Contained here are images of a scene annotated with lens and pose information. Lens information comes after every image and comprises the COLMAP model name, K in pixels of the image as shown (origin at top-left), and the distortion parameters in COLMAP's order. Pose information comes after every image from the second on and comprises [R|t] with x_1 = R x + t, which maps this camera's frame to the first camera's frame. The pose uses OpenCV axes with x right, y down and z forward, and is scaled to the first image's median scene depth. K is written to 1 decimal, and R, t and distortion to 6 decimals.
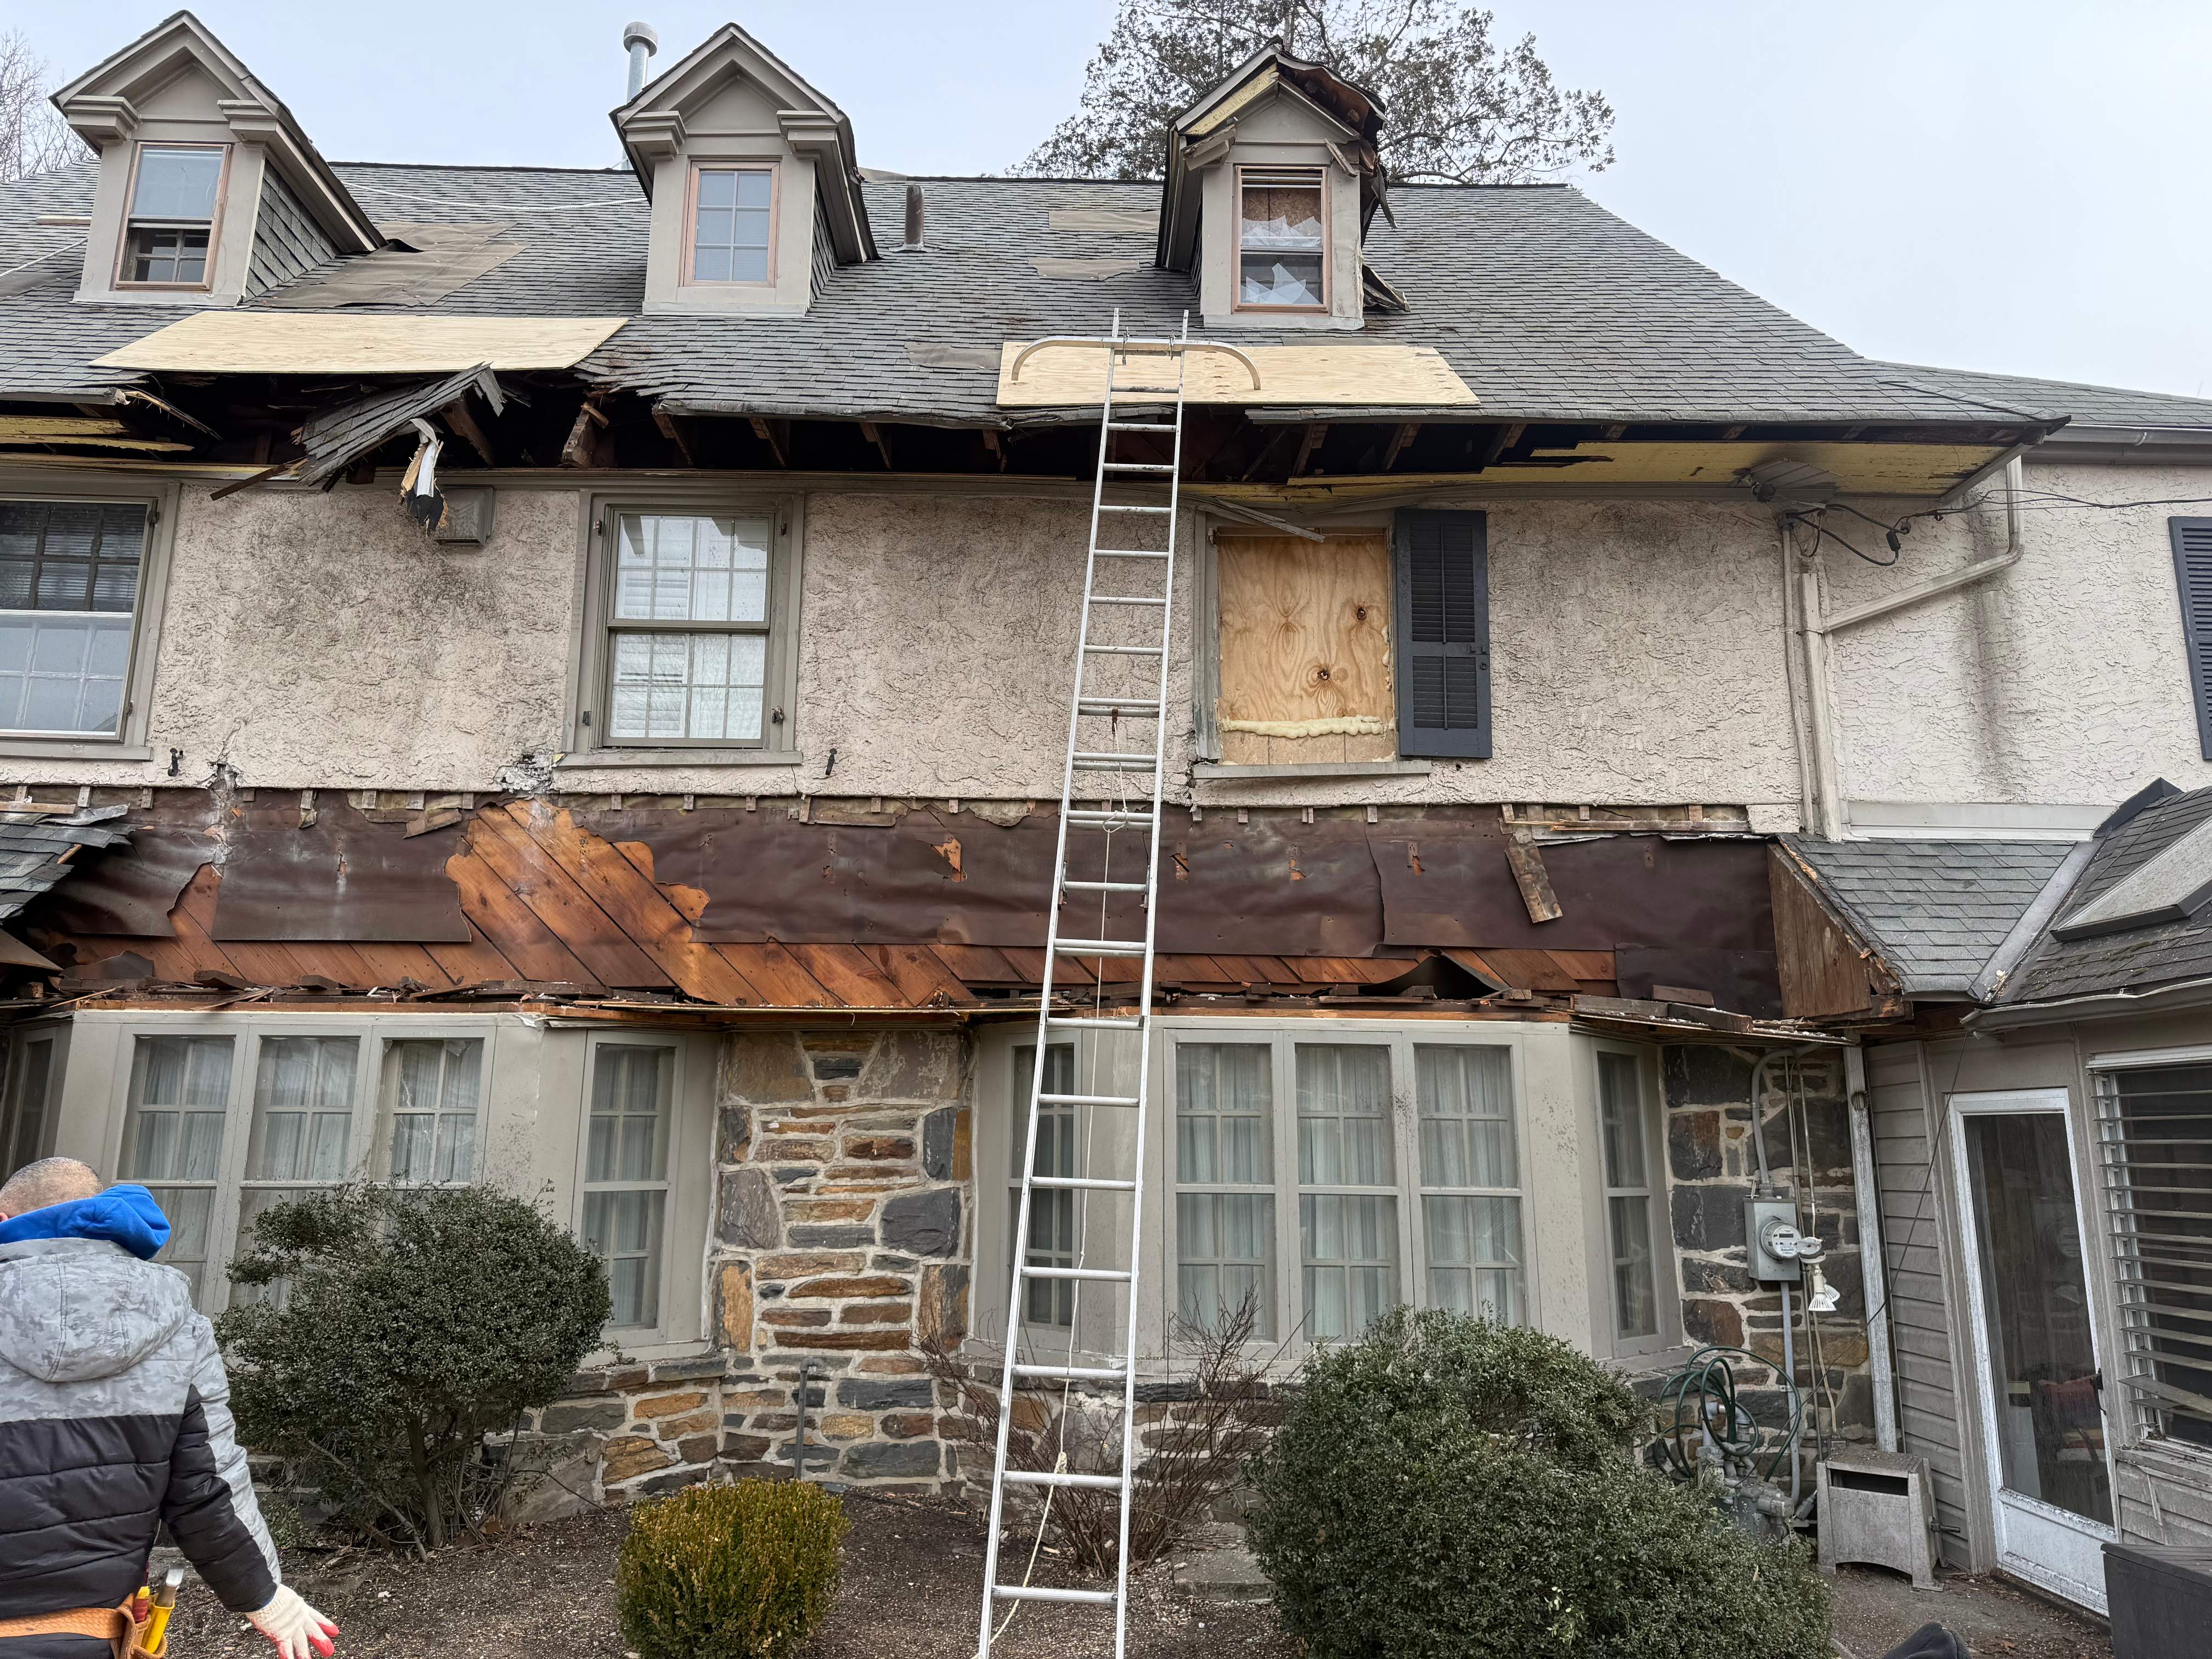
lens RADIAL K [[1545.5, 0, 1082.2], [0, 1545.5, 815.7], [0, 0, 1]] dist [0.080551, -0.120108]
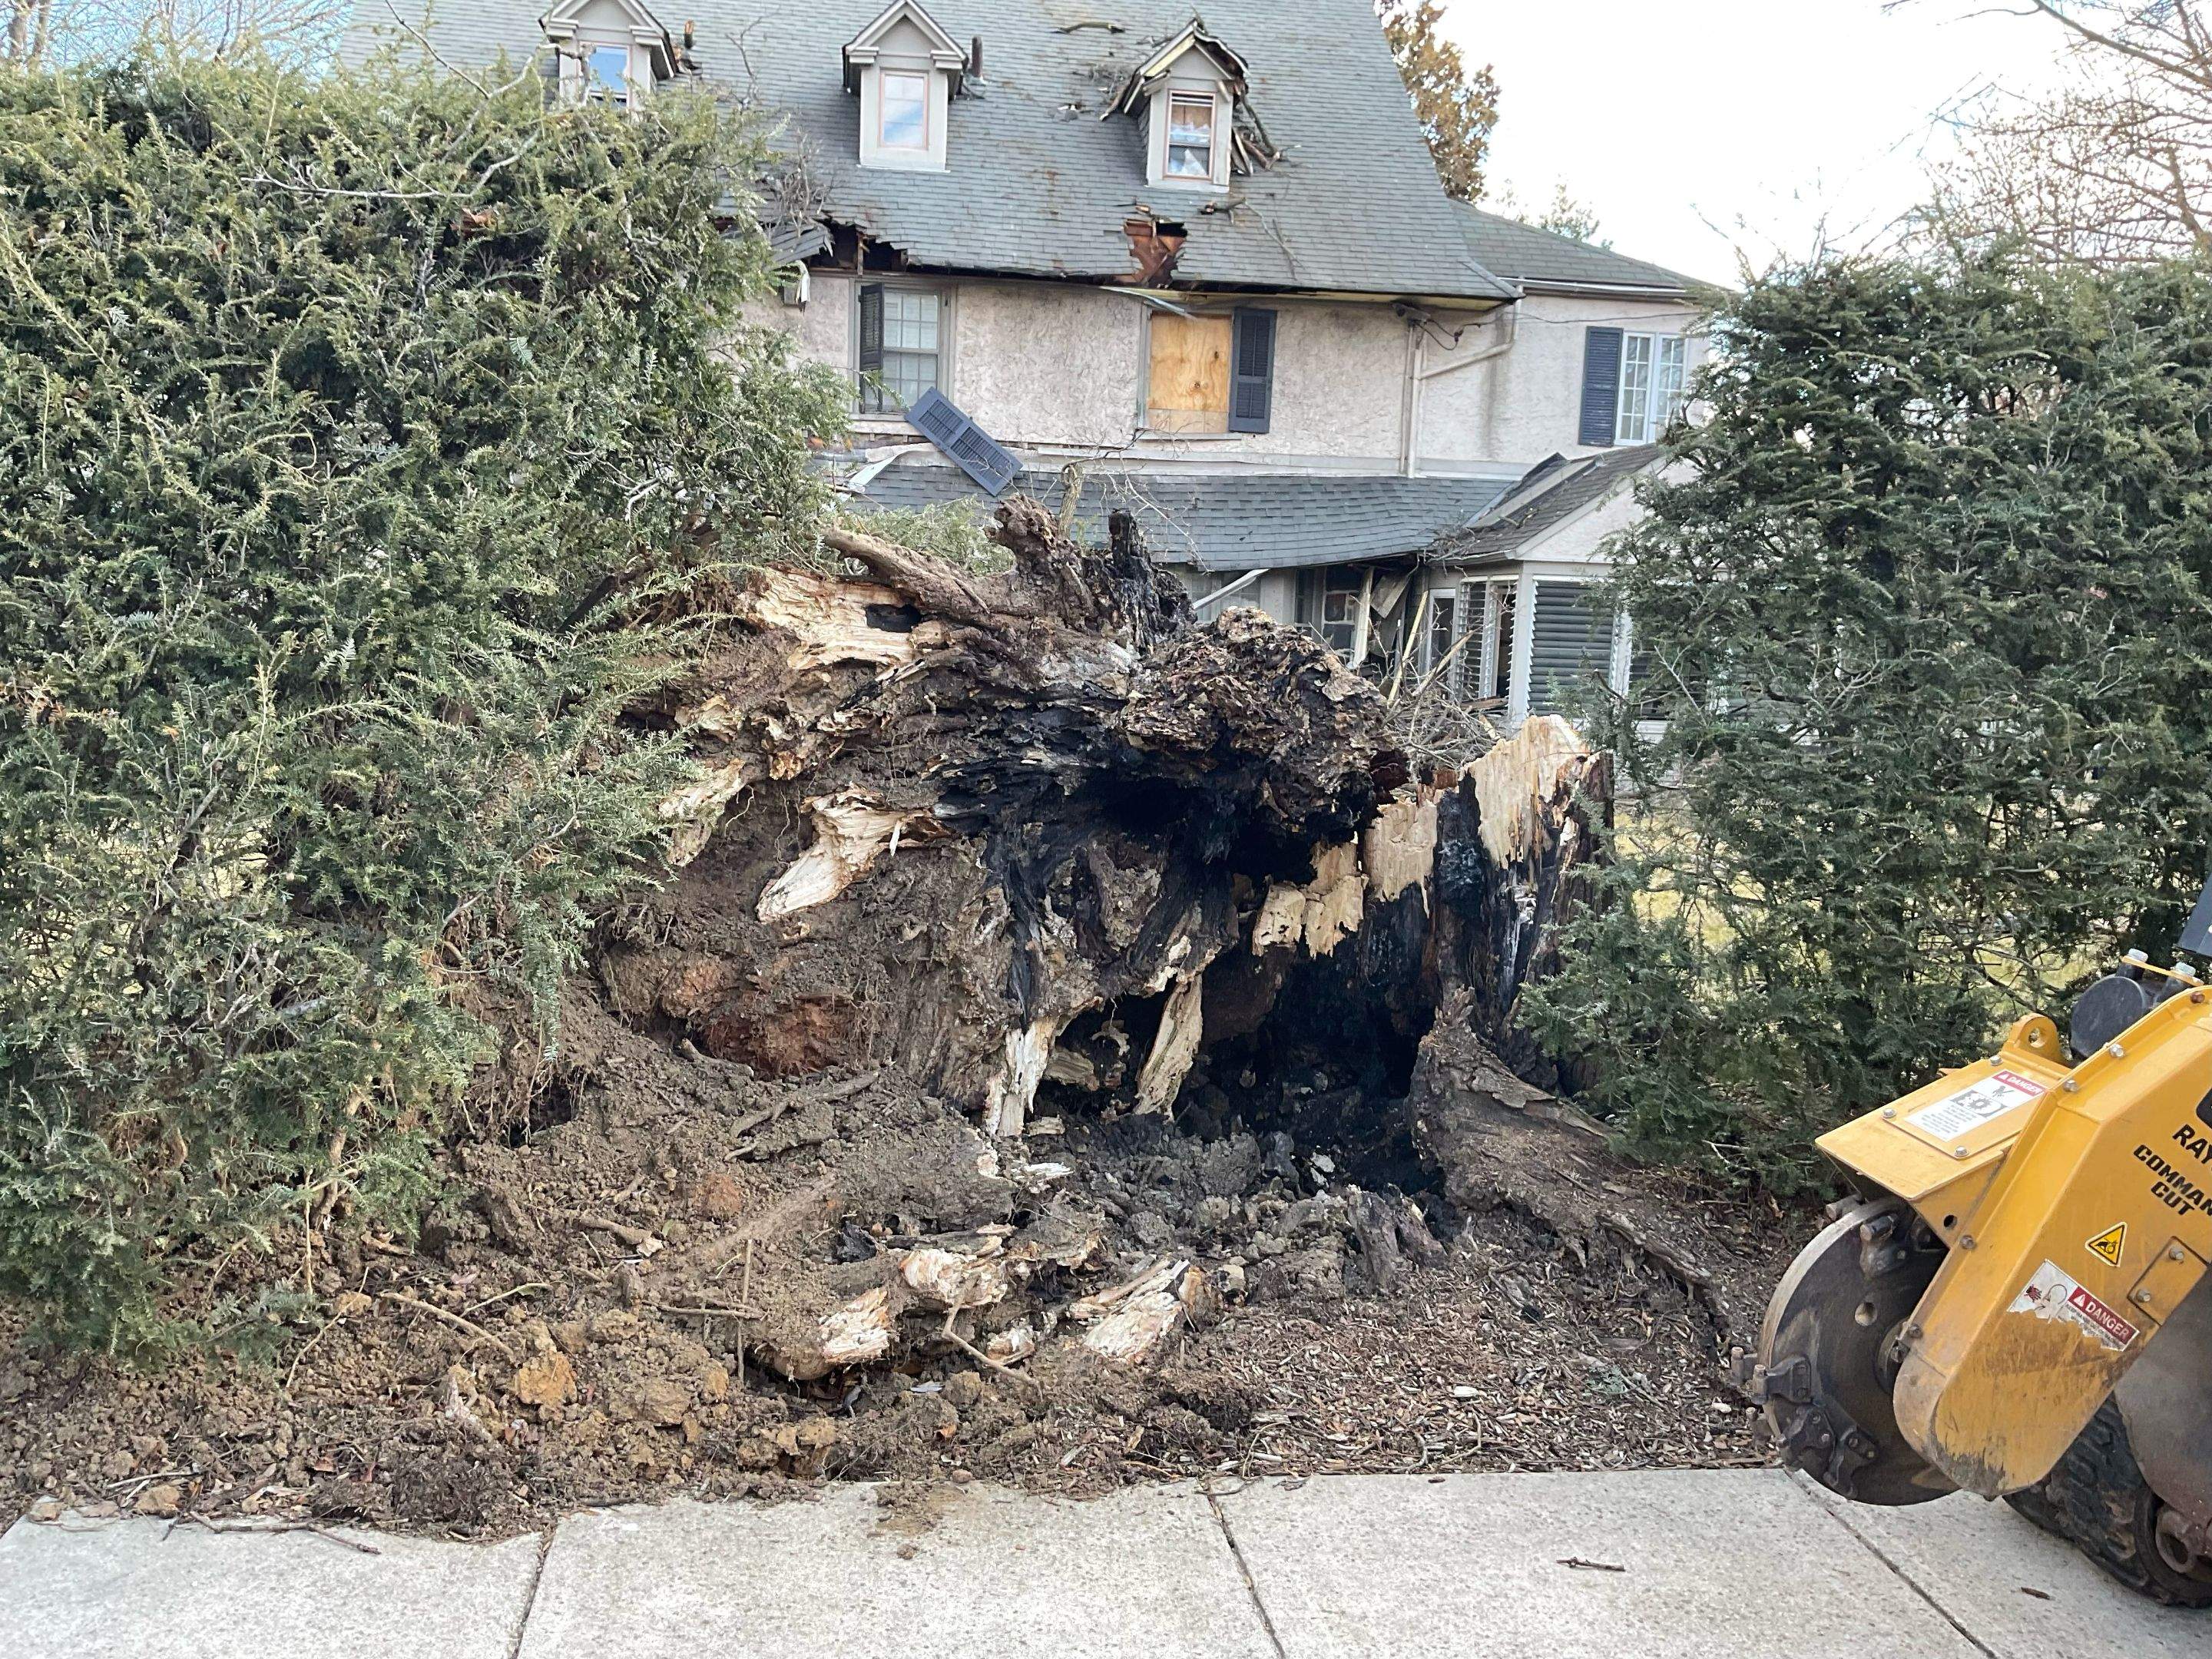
lens RADIAL K [[1848.2, 0, 1101.8], [0, 1848.2, 862.0], [0, 0, 1]] dist [0.110184, -0.212772]
pose [[0.991980, 0.014149, 0.125601, -0.295559], [-0.054609, 0.944160, 0.324932, -0.307788], [-0.113990, -0.329185, 0.937360, -1.657293]]
